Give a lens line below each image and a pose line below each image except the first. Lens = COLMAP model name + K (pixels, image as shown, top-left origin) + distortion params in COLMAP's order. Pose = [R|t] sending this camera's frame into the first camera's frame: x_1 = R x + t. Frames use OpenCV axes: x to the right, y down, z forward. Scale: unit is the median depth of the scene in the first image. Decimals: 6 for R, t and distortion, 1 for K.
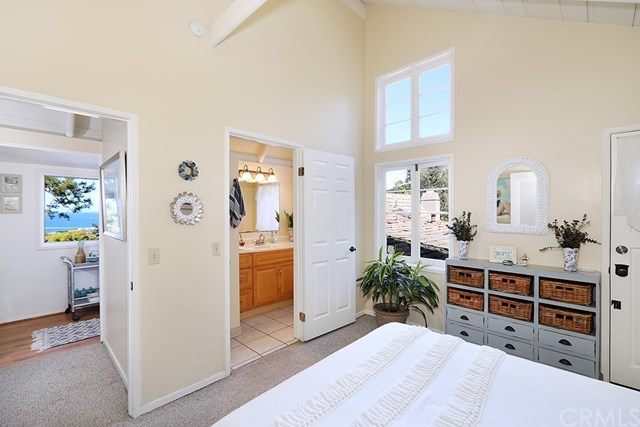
lens RADIAL K [[290.0, 0, 318.2], [0, 290.0, 213.6], [0, 0, 1]] dist [-0.000565, 0.000146]
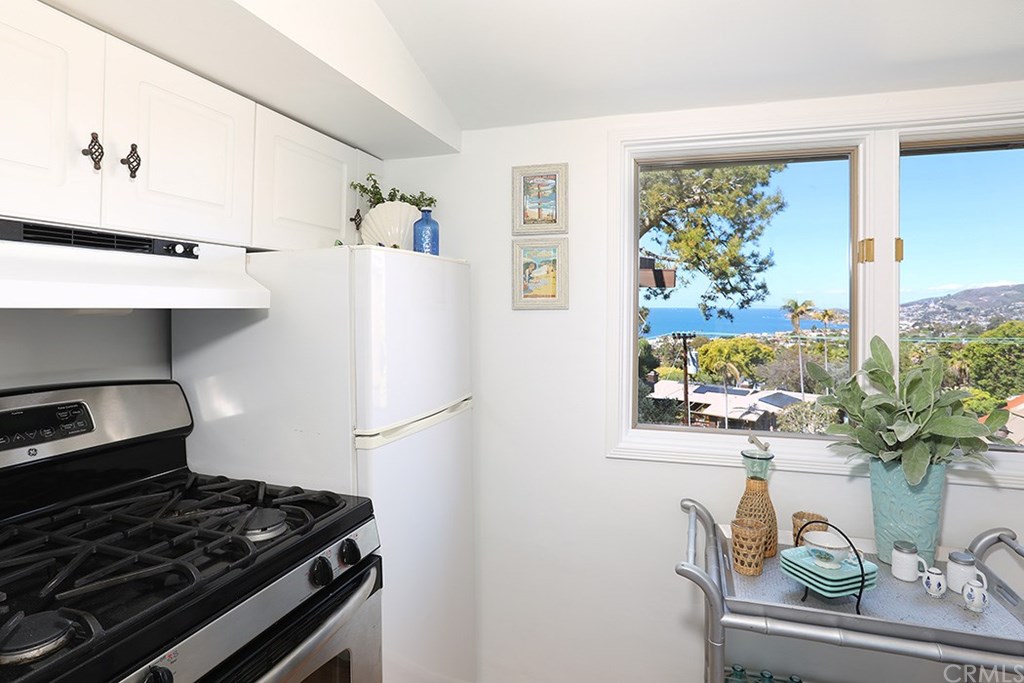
lens RADIAL K [[579.4, 0, 509.4], [0, 579.4, 305.0], [0, 0, 1]] dist [0.000201, 0.000014]
pose [[0.471349, -0.002211, -0.881944, -0.517190], [-0.007096, 0.999955, -0.006299, -0.003276], [0.881918, 0.009227, 0.471312, 0.622661]]
